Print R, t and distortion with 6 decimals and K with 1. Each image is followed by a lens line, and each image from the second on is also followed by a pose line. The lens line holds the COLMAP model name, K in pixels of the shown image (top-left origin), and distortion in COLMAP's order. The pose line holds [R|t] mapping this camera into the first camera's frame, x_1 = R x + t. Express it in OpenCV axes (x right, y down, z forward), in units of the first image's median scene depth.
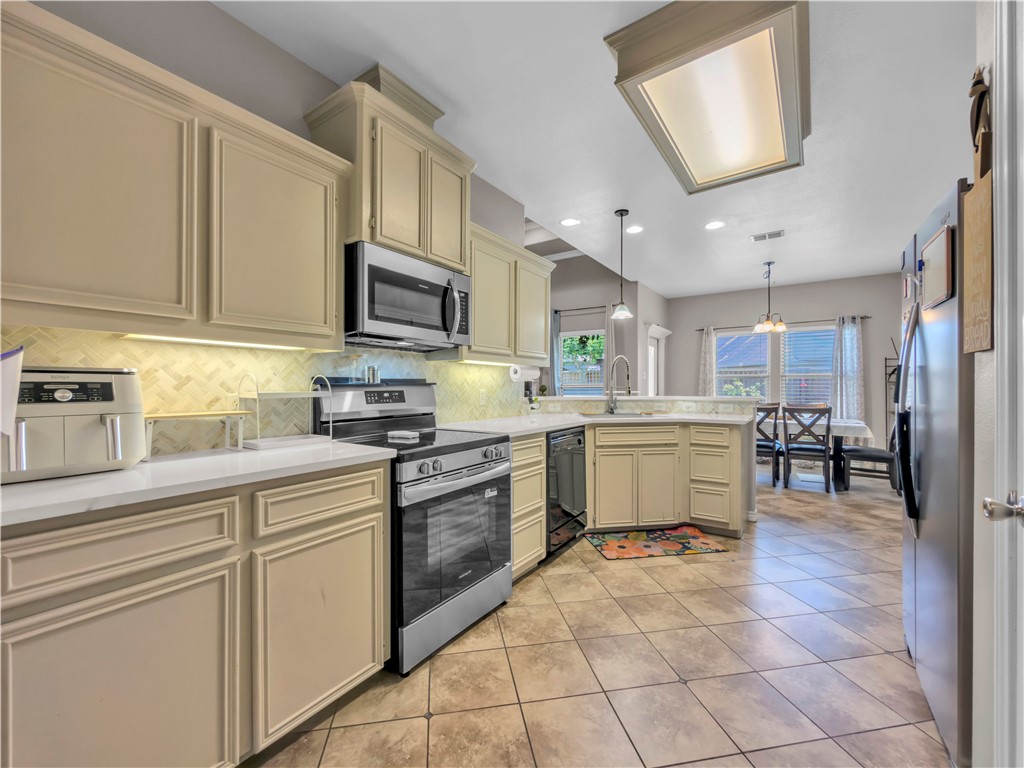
lens RADIAL K [[405.0, 0, 509.4], [0, 405.0, 382.9], [0, 0, 1]] dist [0.000497, 0.000087]
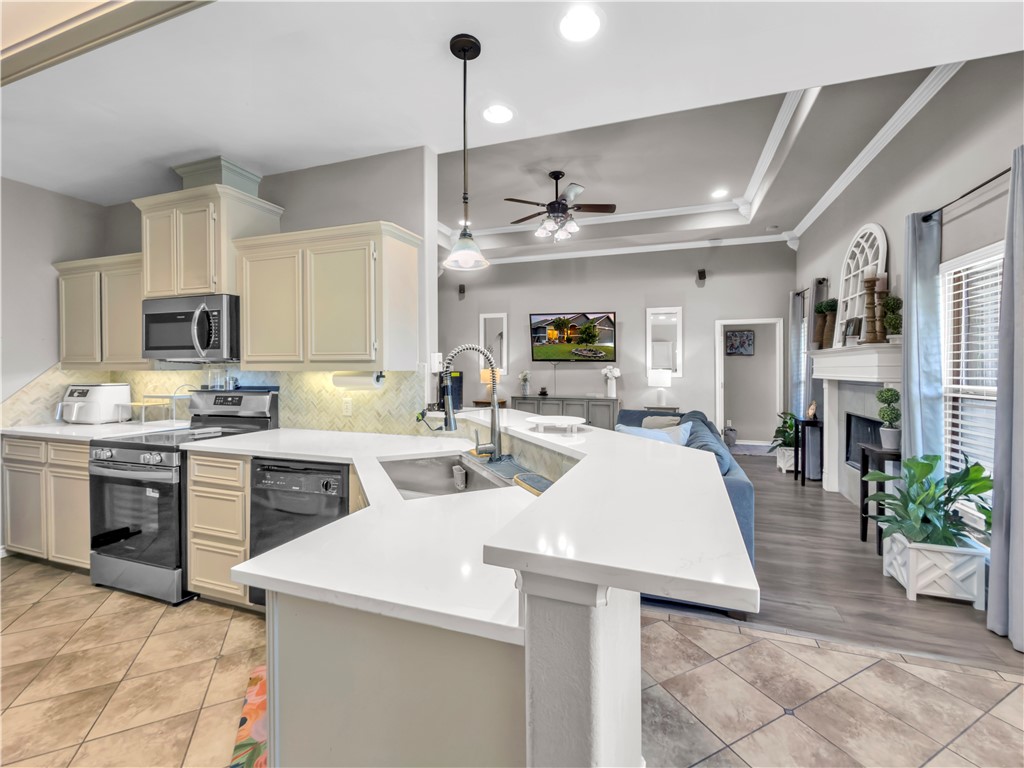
lens RADIAL K [[405.8, 0, 529.9], [0, 405.8, 371.3], [0, 0, 1]] dist [0.000967, -0.000030]
pose [[0.316288, 0.003207, -0.948658, 1.349742], [0.005693, 0.999970, 0.005279, -0.066915], [0.948646, -0.007070, 0.316260, 1.630935]]
